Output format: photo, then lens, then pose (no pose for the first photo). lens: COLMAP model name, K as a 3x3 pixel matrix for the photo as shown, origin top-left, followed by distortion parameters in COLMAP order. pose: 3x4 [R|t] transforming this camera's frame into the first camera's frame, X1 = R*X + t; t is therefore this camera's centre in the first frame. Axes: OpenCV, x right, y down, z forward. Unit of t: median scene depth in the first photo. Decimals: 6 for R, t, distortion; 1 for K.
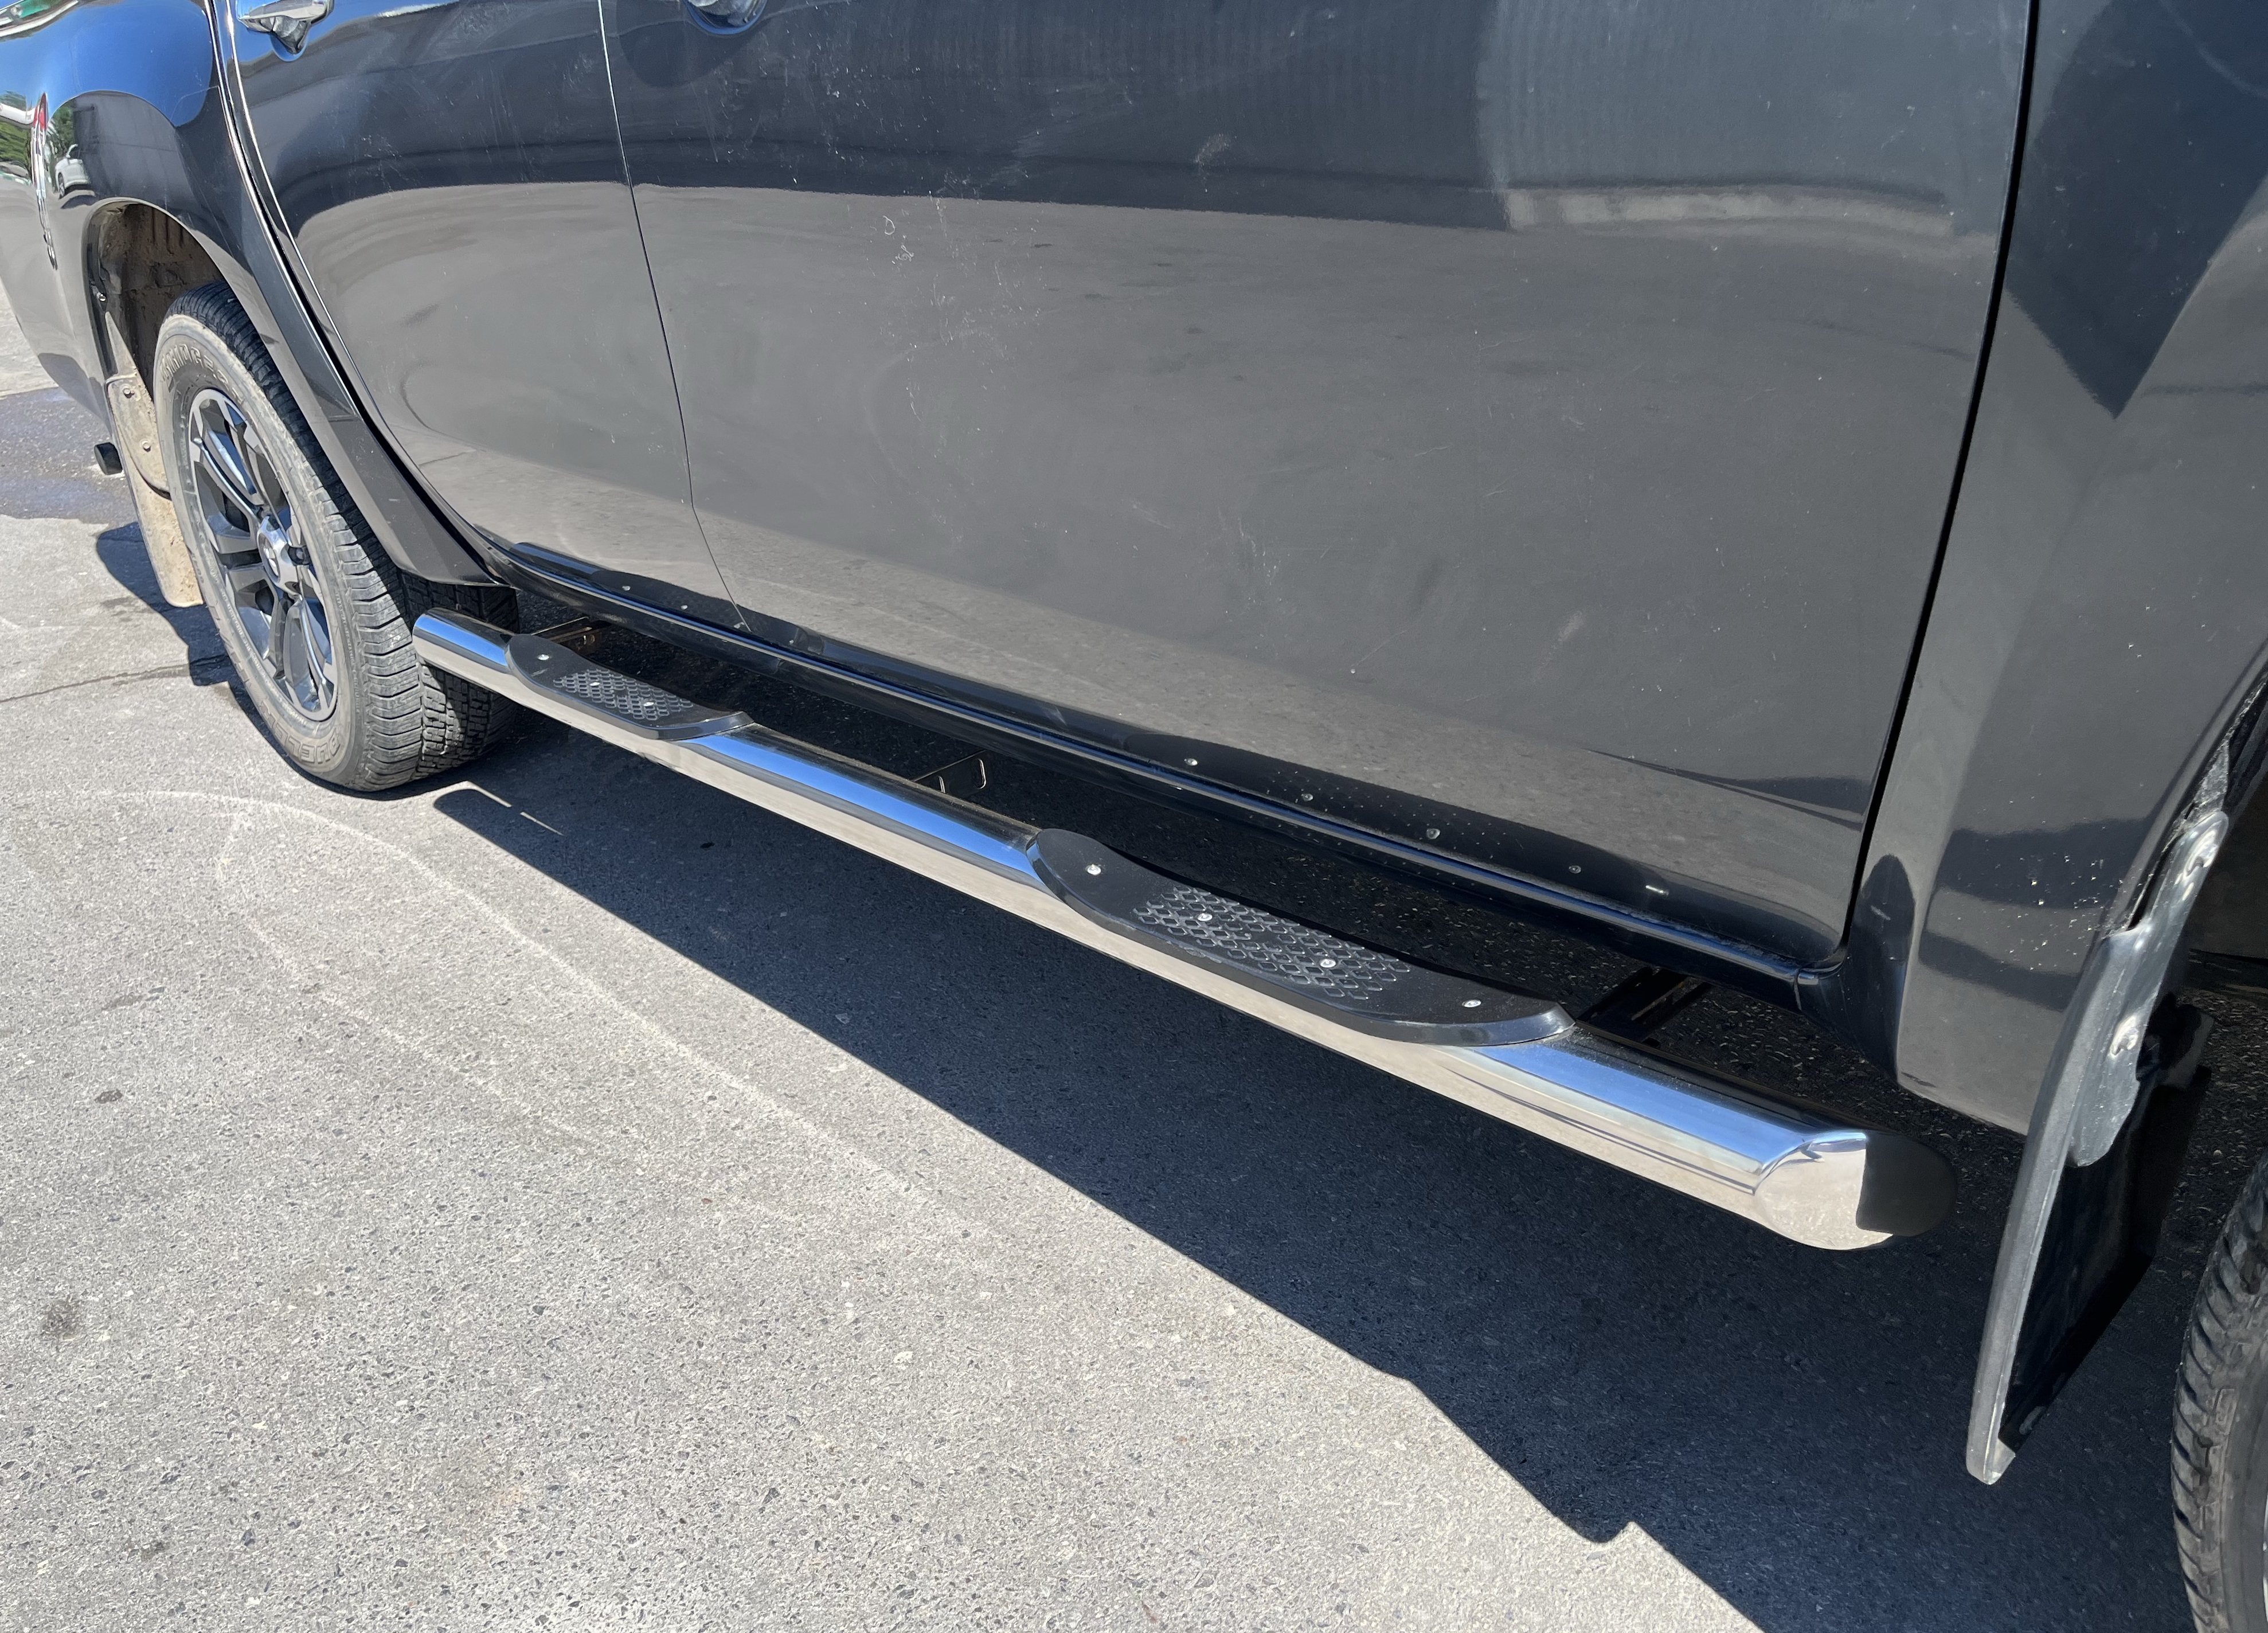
lens RADIAL K [[1605.5, 0, 1134.9], [0, 1605.5, 848.2], [0, 0, 1]] dist [0.005629, -0.000723]
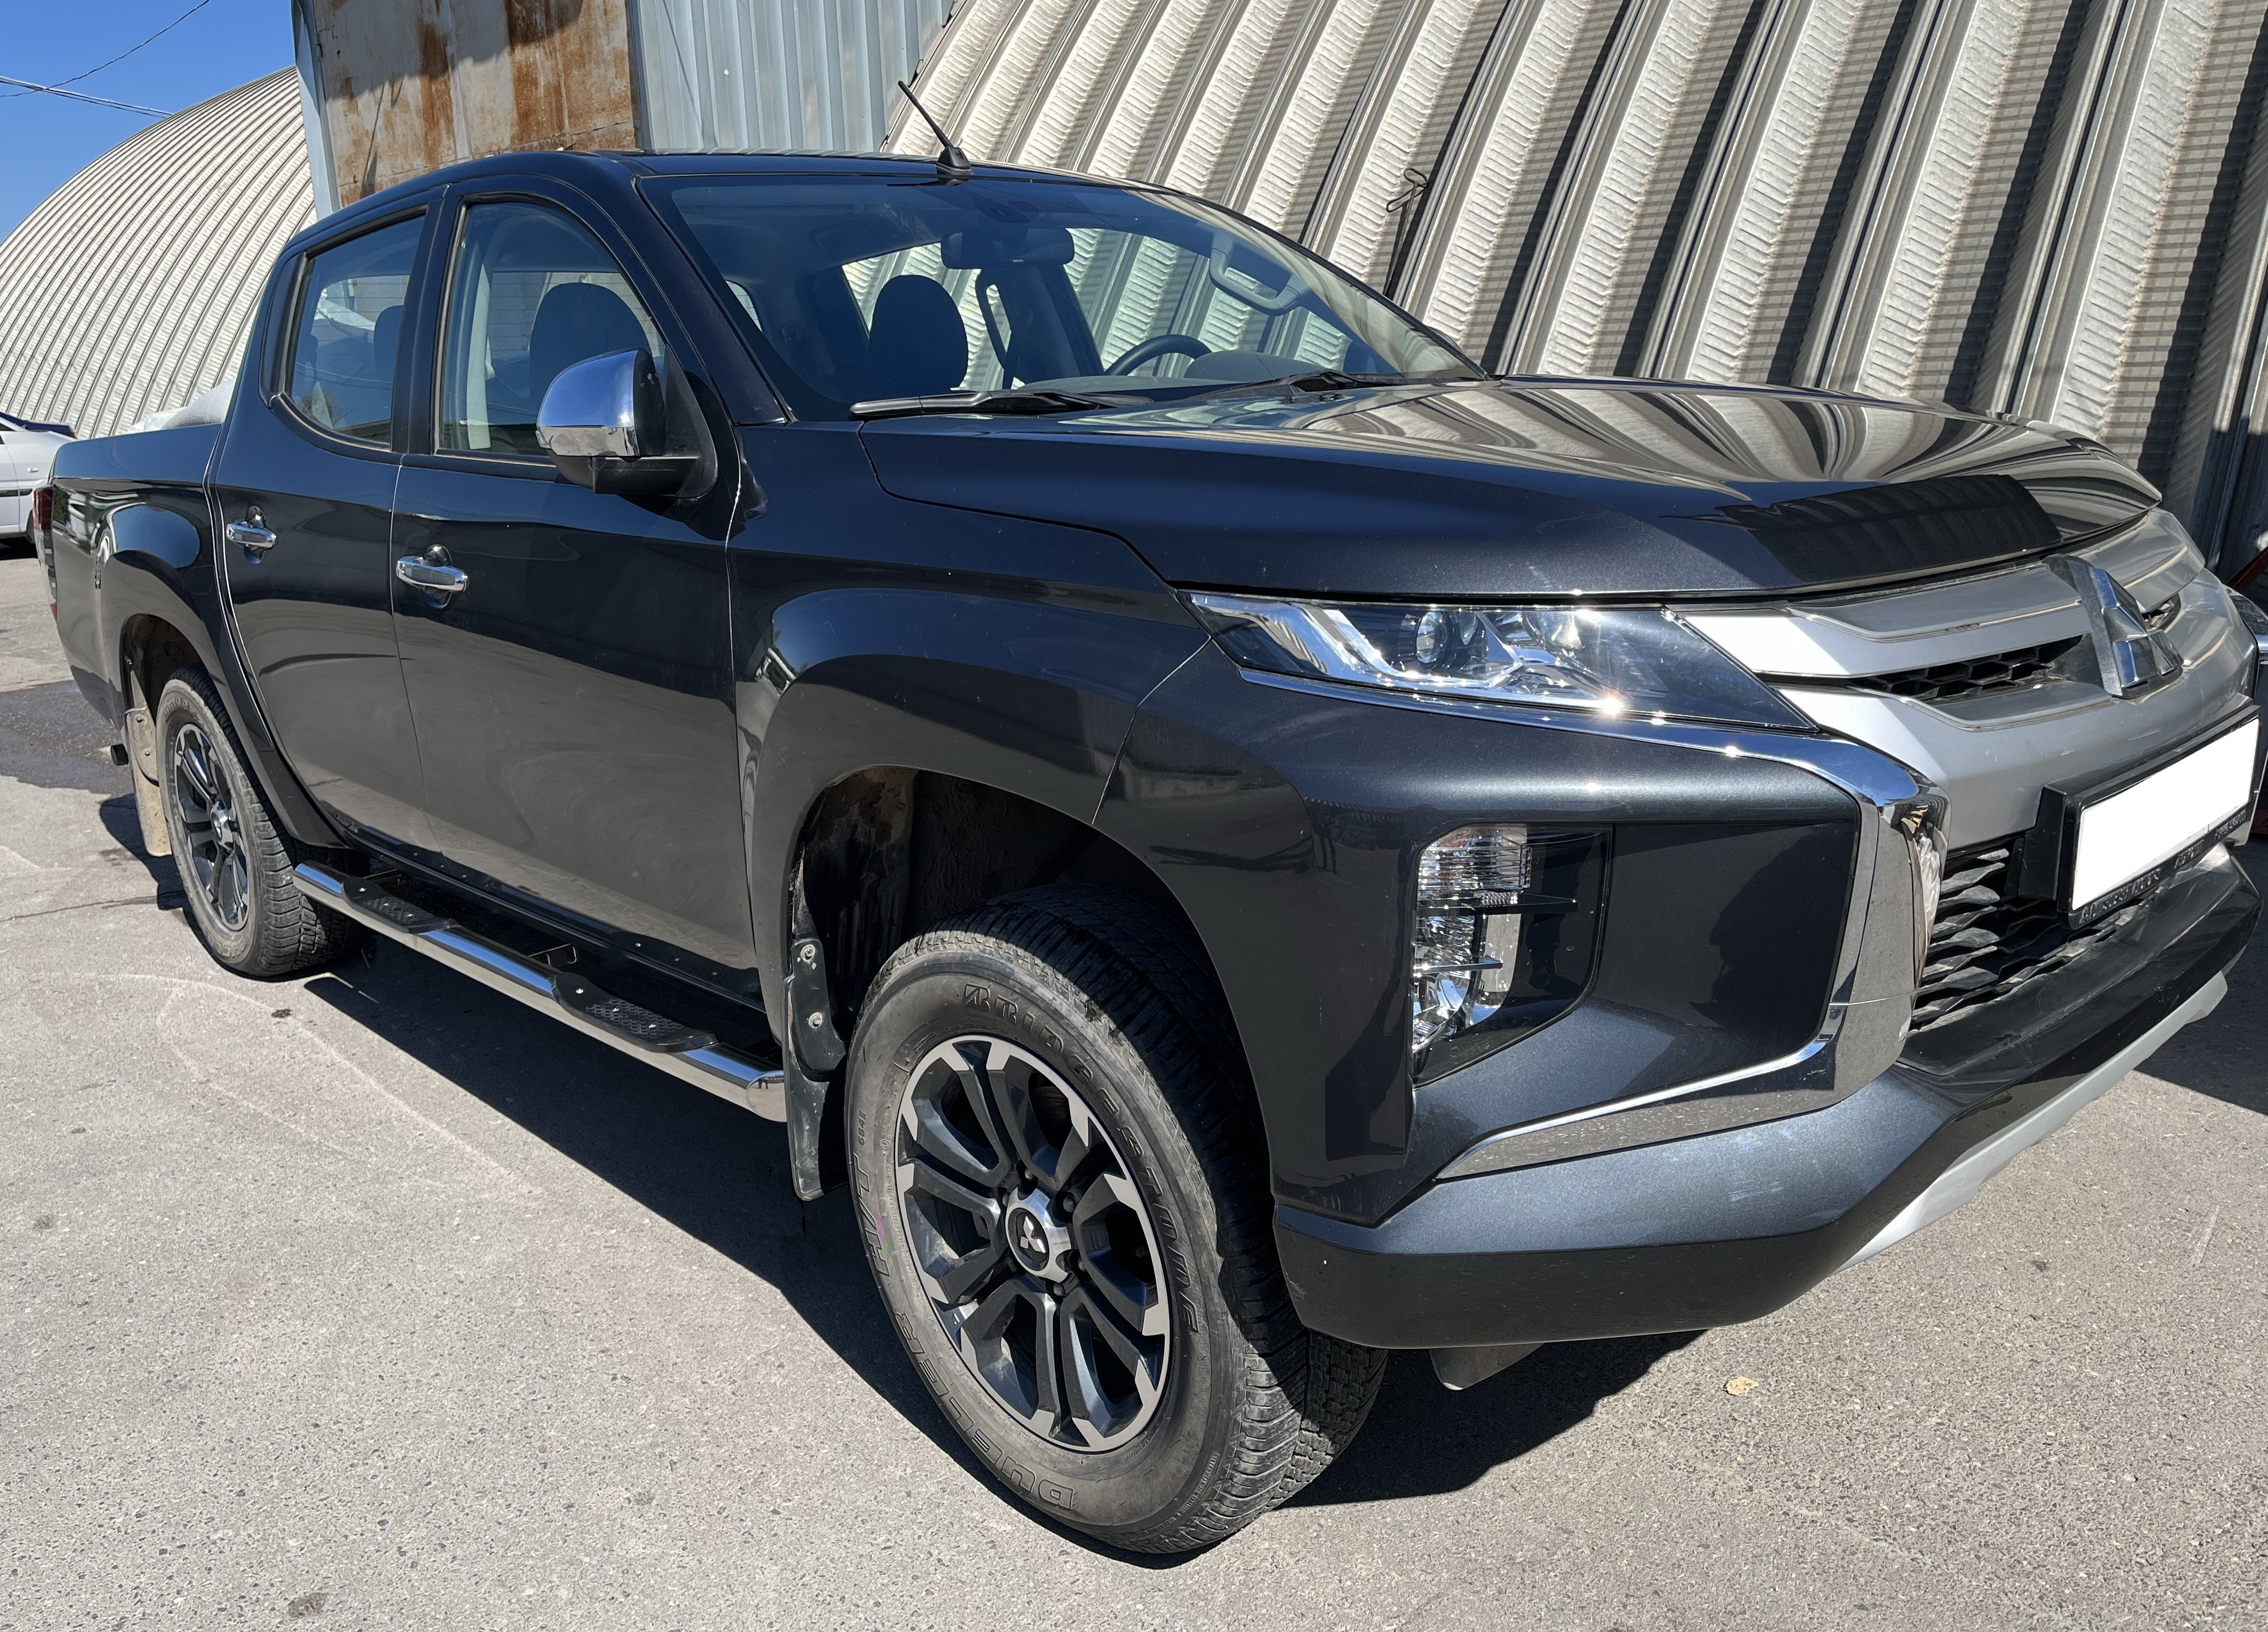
lens RADIAL K [[1605.4, 0, 1134.9], [0, 1605.4, 847.7], [0, 0, 1]] dist [0.005629, -0.000723]
pose [[0.999547, 0.026315, 0.014593, 0.358883], [-0.023455, 0.985163, -0.170008, 0.091756], [-0.018850, 0.169589, 0.985335, -0.600111]]
